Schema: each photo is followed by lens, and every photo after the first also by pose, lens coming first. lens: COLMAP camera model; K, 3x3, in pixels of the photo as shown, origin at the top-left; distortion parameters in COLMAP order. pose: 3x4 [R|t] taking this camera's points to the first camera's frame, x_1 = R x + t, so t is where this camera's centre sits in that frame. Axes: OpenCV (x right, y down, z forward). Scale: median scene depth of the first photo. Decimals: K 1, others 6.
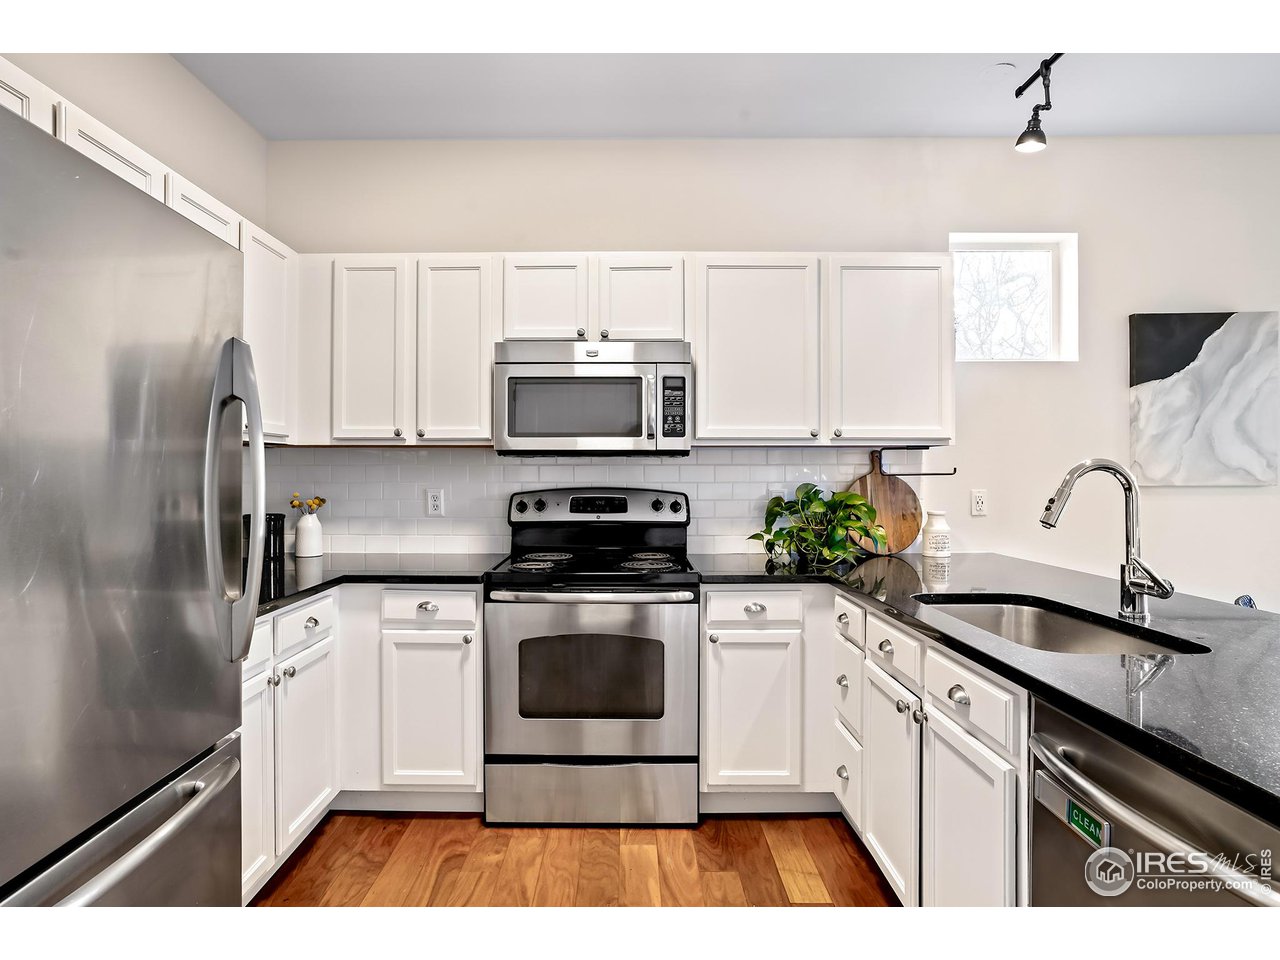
lens RADIAL K [[704.9, 0, 642.3], [0, 704.9, 475.5], [0, 0, 1]] dist [-0.009520, 0.004959]
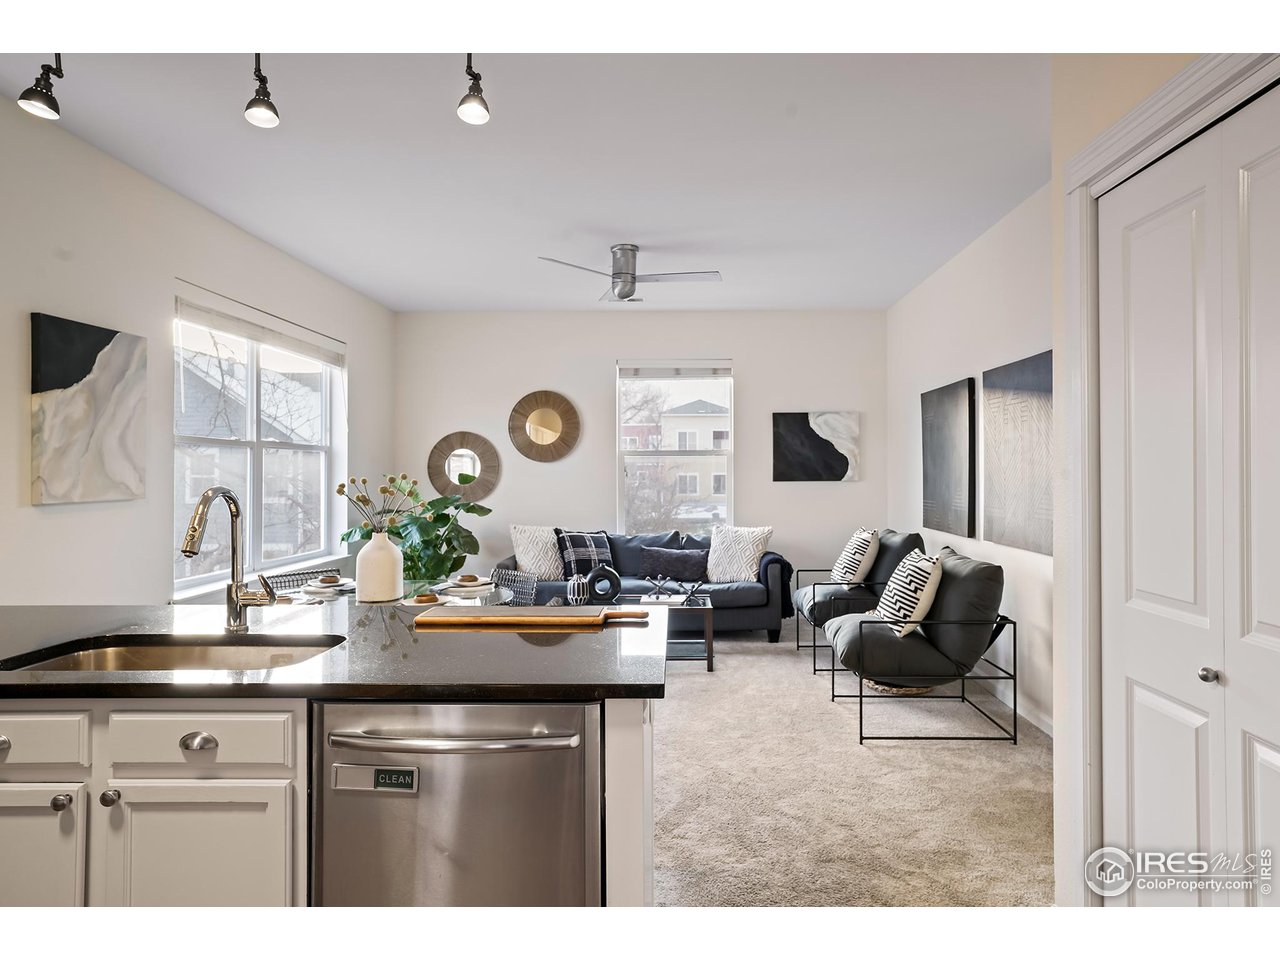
lens RADIAL K [[817.0, 0, 645.1], [0, 817.0, 474.2], [0, 0, 1]] dist [0.036074, 0.002058]
pose [[0.032977, -0.001930, 0.999454, -0.346850], [-0.005052, 0.999985, 0.002098, -0.030500], [-0.999443, -0.005118, 0.032967, 0.193462]]
